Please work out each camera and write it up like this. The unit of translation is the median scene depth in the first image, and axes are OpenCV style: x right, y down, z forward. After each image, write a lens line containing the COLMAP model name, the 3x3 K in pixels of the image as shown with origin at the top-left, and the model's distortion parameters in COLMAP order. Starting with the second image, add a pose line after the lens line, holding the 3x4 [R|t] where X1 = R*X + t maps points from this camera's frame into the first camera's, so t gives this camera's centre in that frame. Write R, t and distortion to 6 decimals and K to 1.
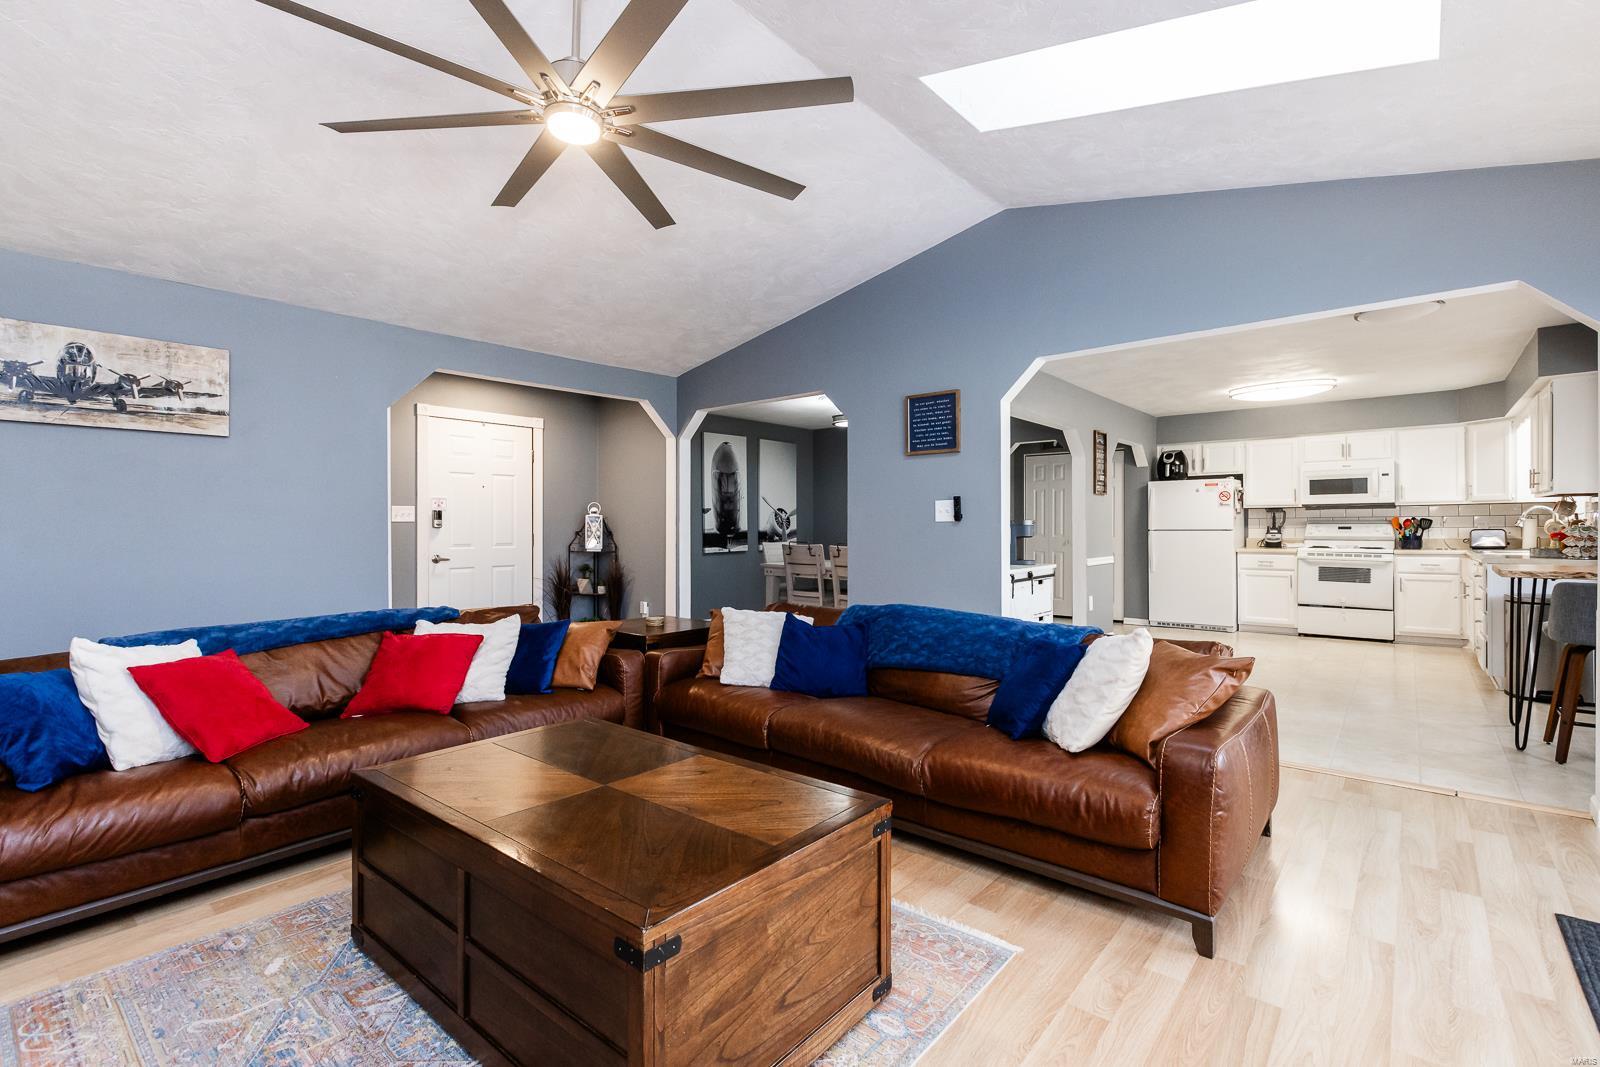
lens RADIAL K [[744.0, 0, 775.4], [0, 744.0, 531.3], [0, 0, 1]] dist [-0.000518, 0.000843]
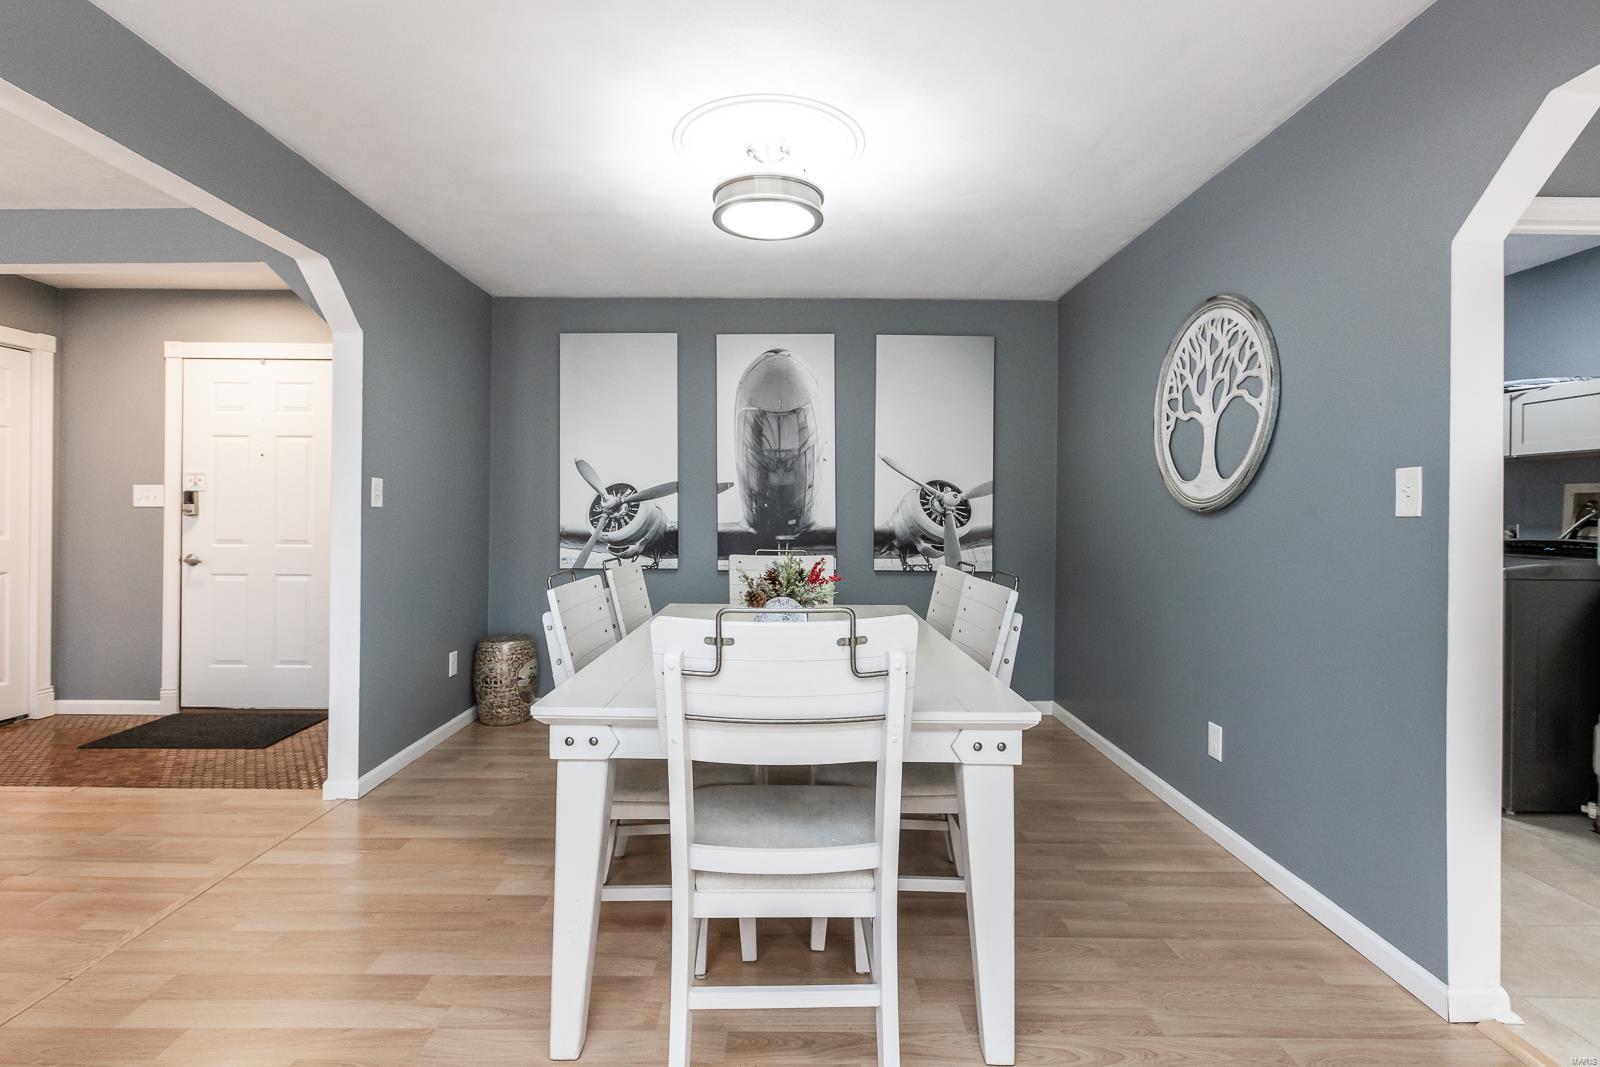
lens RADIAL K [[744.0, 0, 794.6], [0, 744.0, 517.5], [0, 0, 1]] dist [-0.000518, 0.000843]
pose [[0.647865, 0.006871, -0.761724, 0.370276], [-0.013710, 0.999903, -0.002640, -0.007069], [0.761632, 0.012154, 0.647896, 0.789034]]
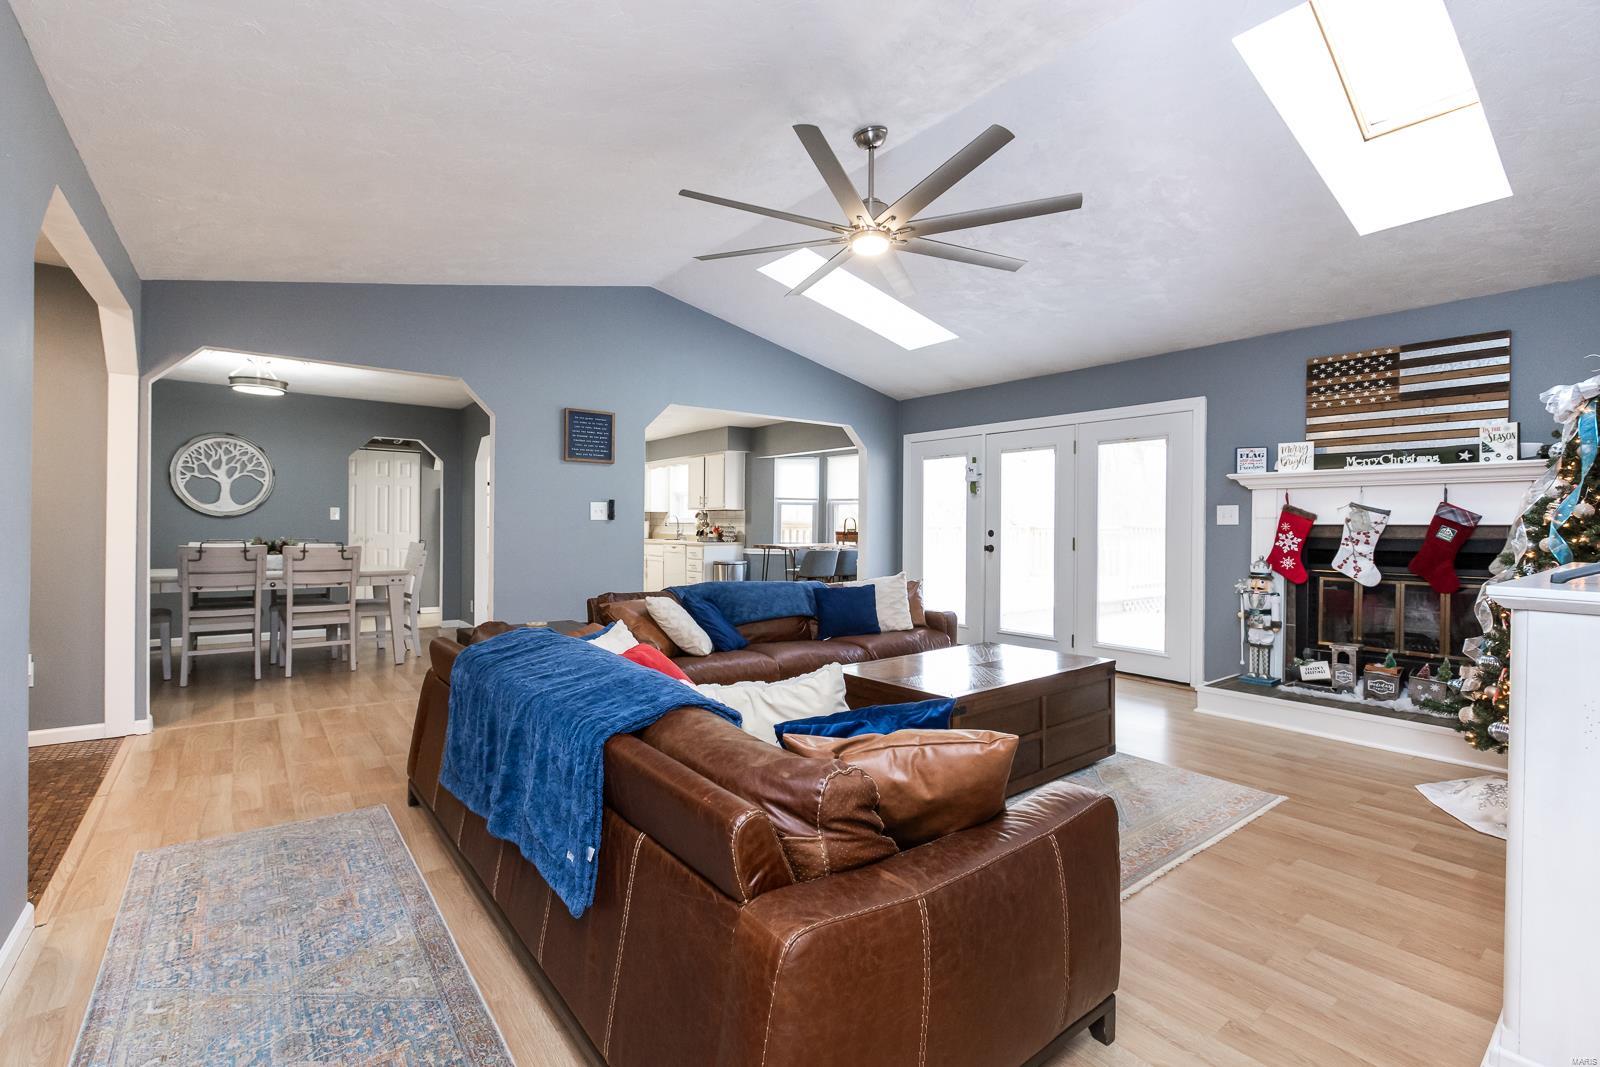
lens RADIAL K [[722.1, 0, 786.9], [0, 722.1, 525.8], [0, 0, 1]] dist [-0.001734, 0.000933]
pose [[0.218290, 0.003913, 0.975876, -0.521792], [-0.002183, 0.999991, -0.003521, -0.000122], [-0.975882, -0.001362, 0.218297, 0.283466]]
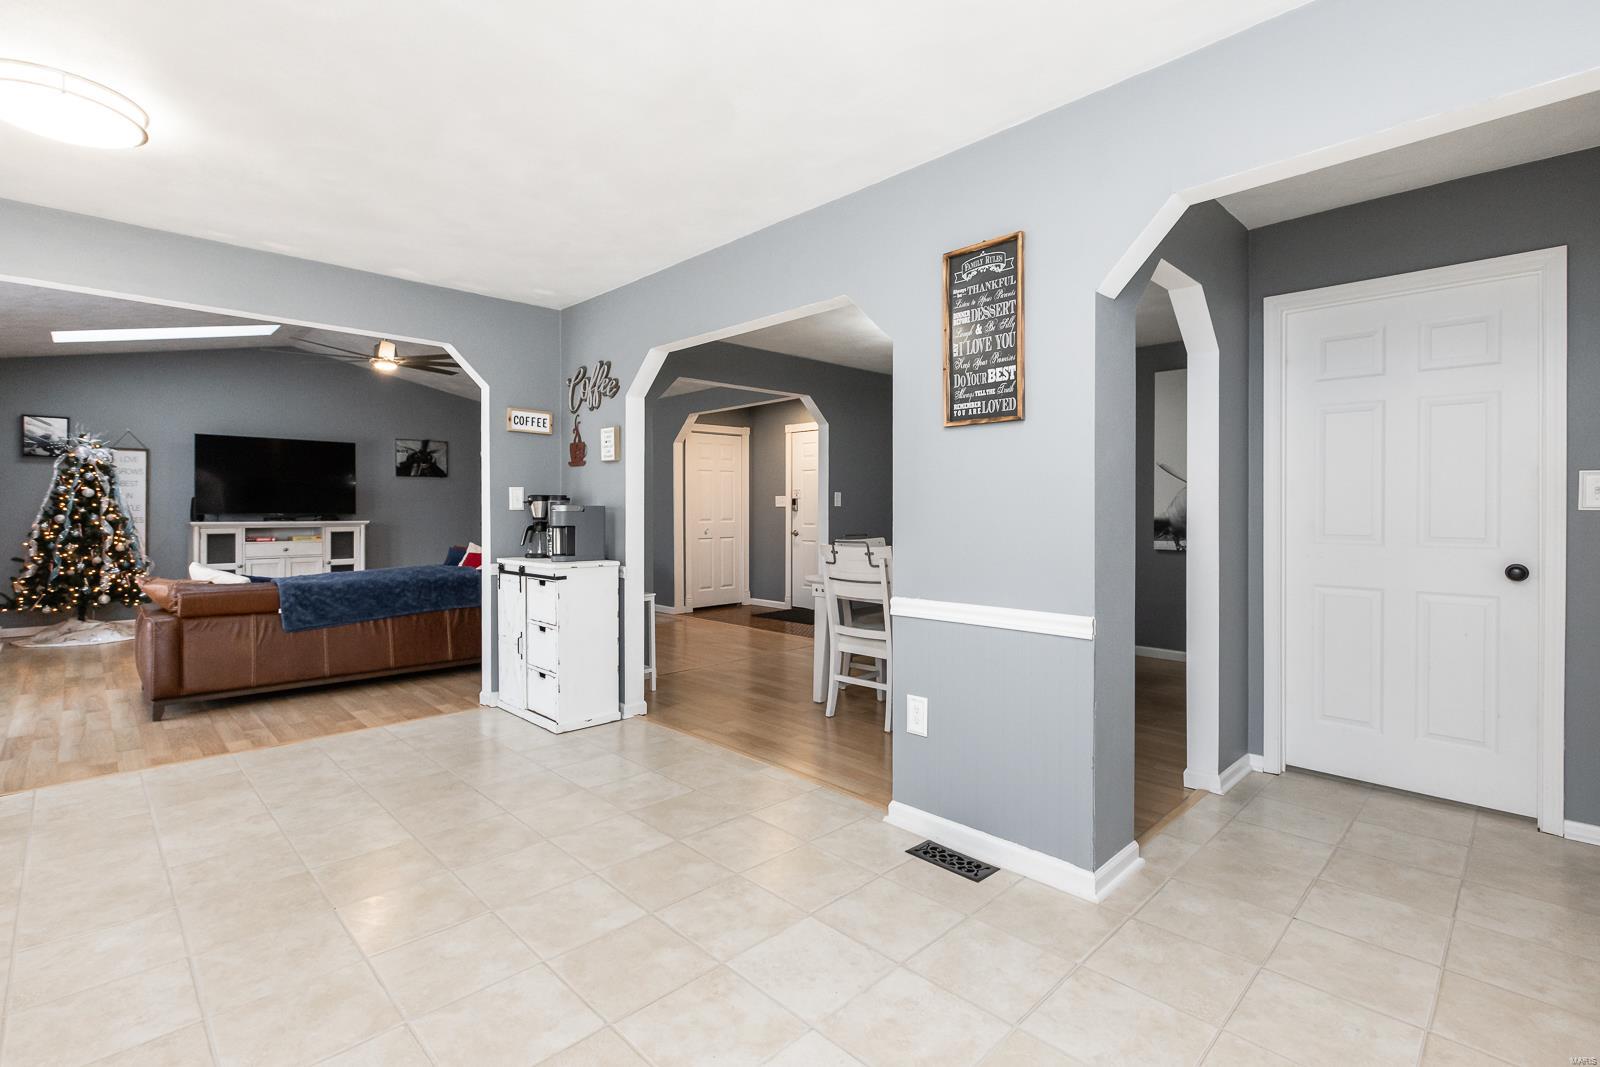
lens RADIAL K [[744.0, 0, 794.6], [0, 744.0, 509.7], [0, 0, 1]] dist [-0.000518, 0.000843]
pose [[-0.097714, 0.003840, -0.995207, 0.768425], [-0.005840, 0.999973, 0.004432, -0.010690], [0.995197, 0.006245, -0.097689, 0.916867]]
